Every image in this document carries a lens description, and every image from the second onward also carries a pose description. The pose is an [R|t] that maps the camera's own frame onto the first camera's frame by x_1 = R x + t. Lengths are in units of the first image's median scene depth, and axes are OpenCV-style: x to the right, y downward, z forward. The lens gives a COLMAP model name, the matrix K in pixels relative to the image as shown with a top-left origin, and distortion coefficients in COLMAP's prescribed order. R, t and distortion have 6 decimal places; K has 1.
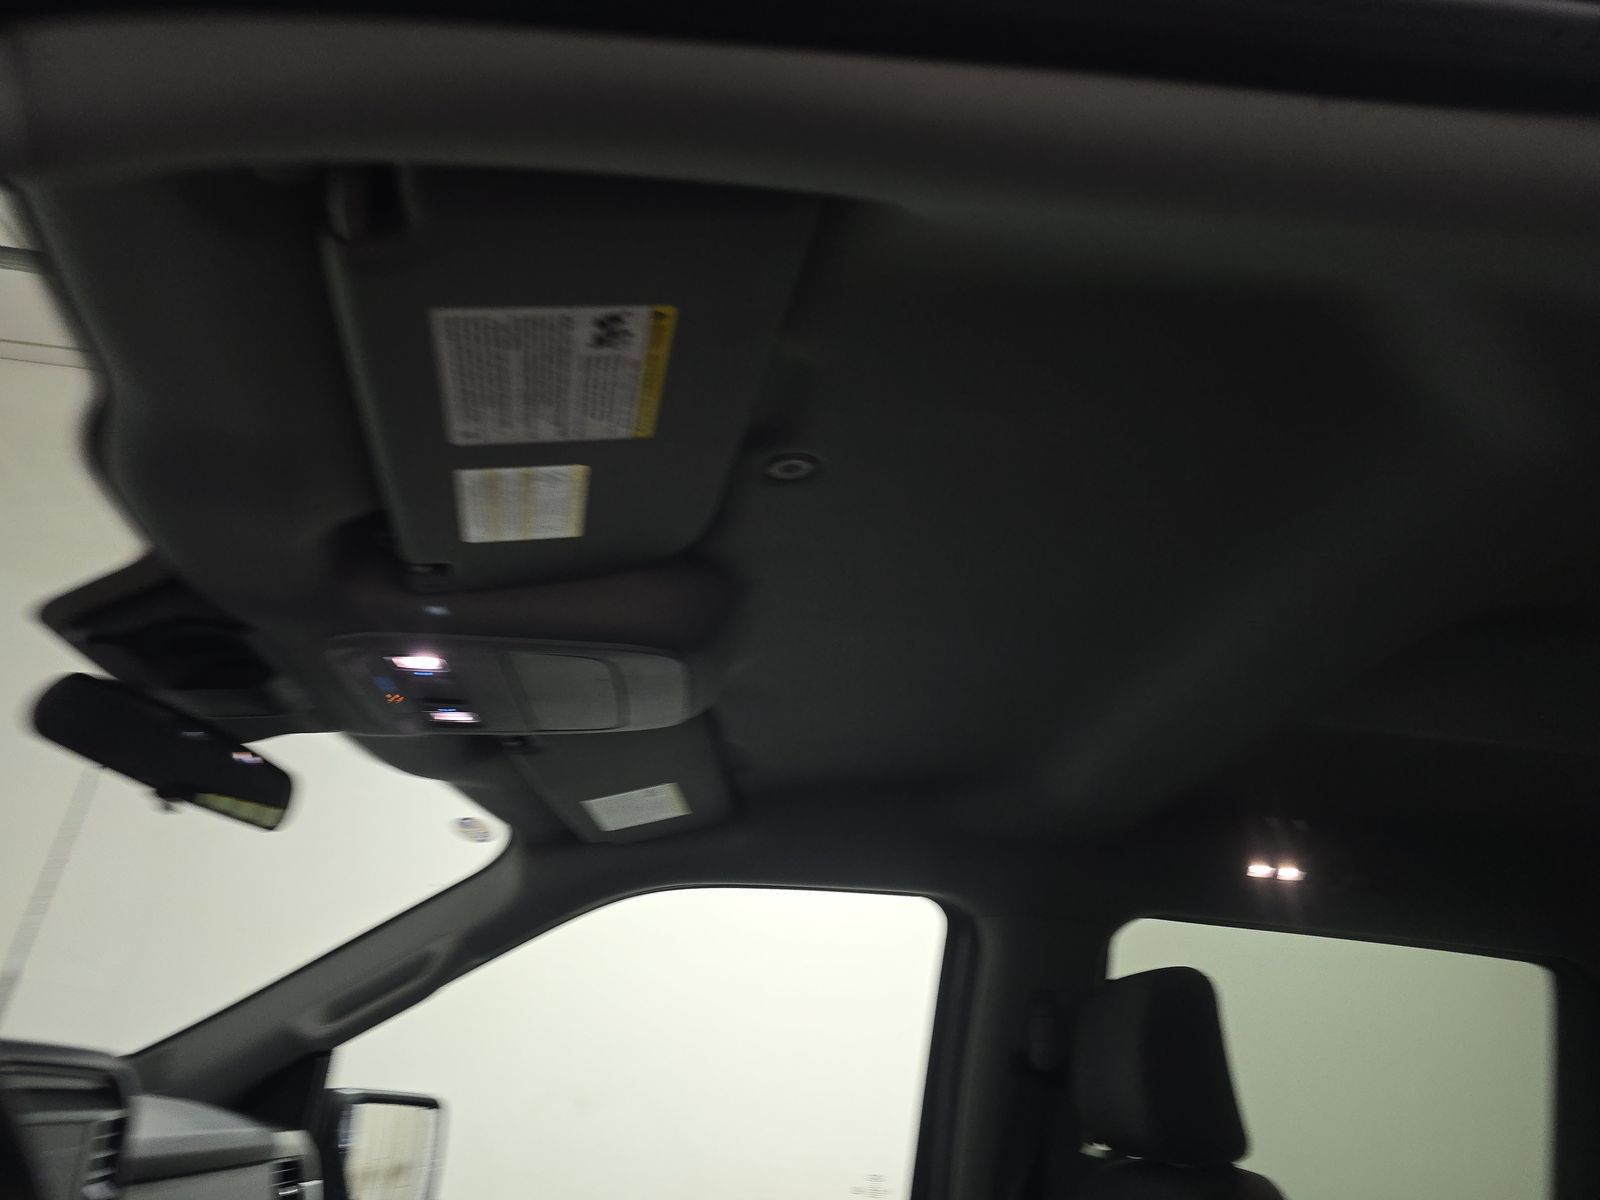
lens RADIAL K [[1084.0, 0, 802.9], [0, 1084.0, 609.7], [0, 0, 1]] dist [0.055817, -0.002739]
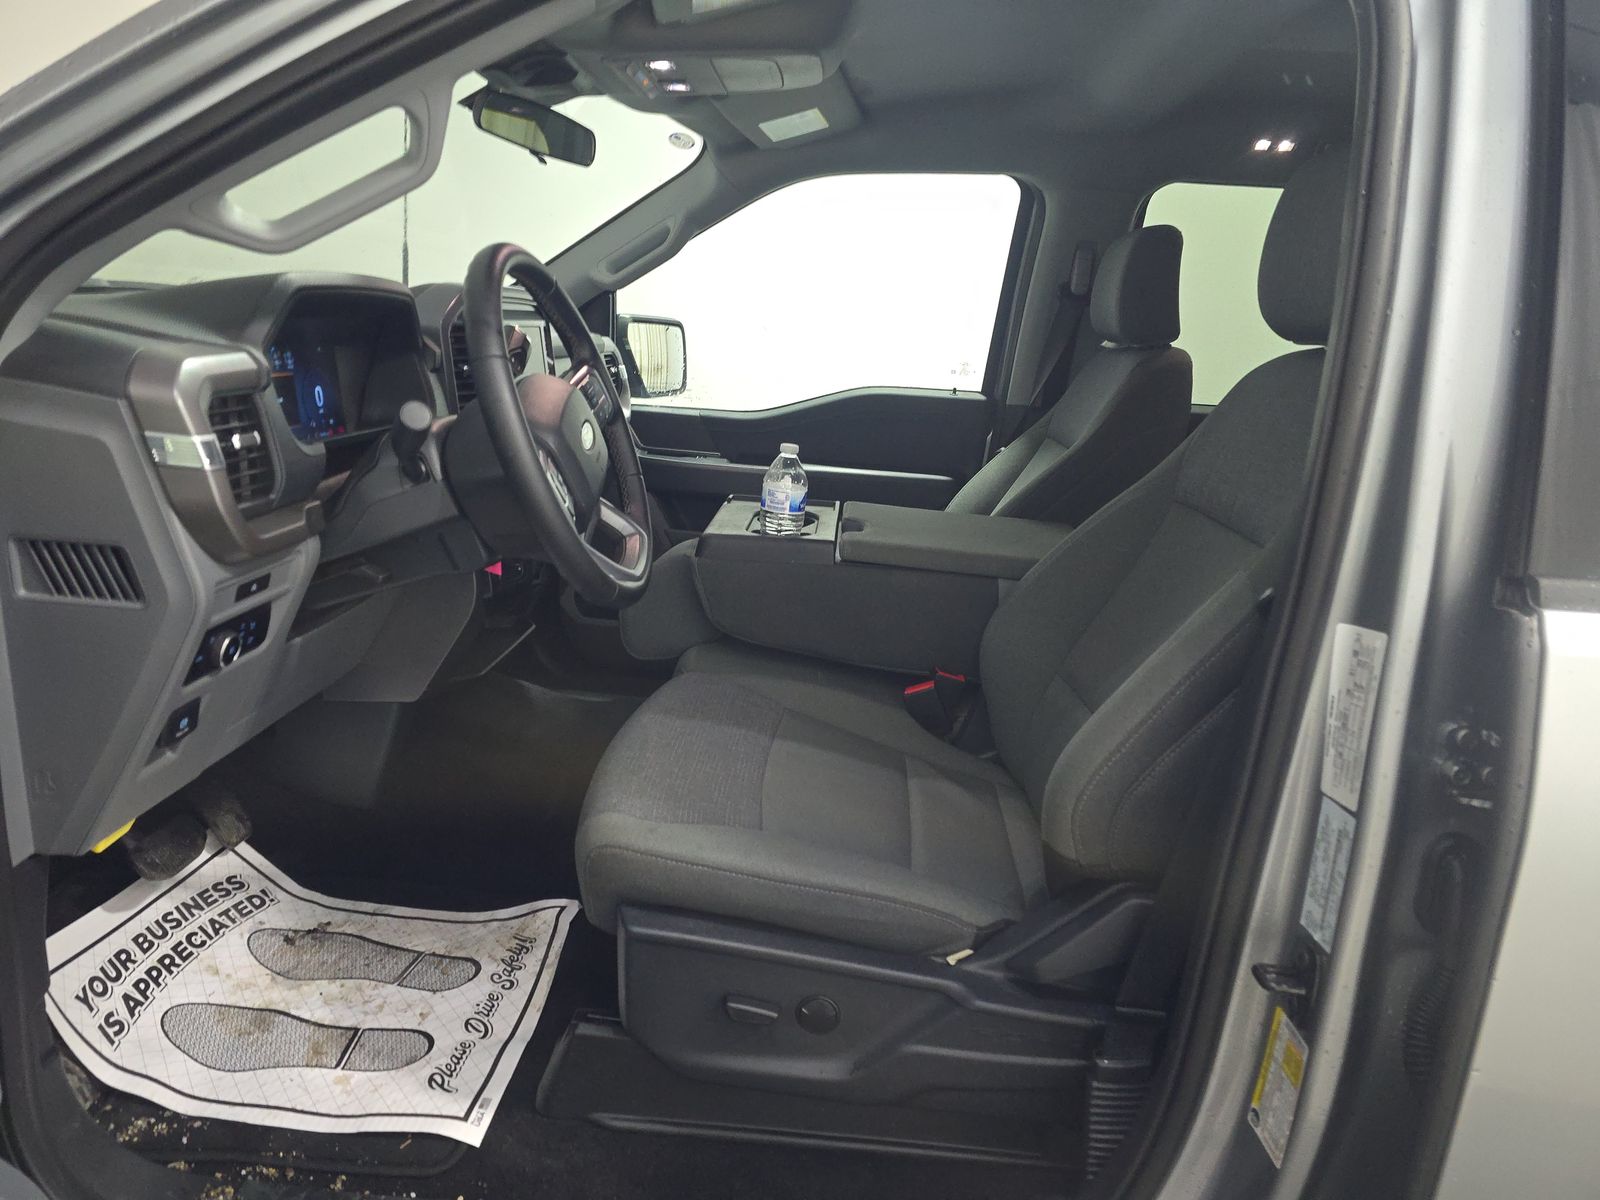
lens RADIAL K [[1058.9, 0, 798.2], [0, 1058.9, 591.2], [0, 0, 1]] dist [0.071966, -0.065179]
pose [[0.989471, 0.021733, -0.143091, 0.066169], [0.070874, 0.789253, 0.609965, -0.189062], [0.126191, -0.613684, 0.779402, -0.460143]]
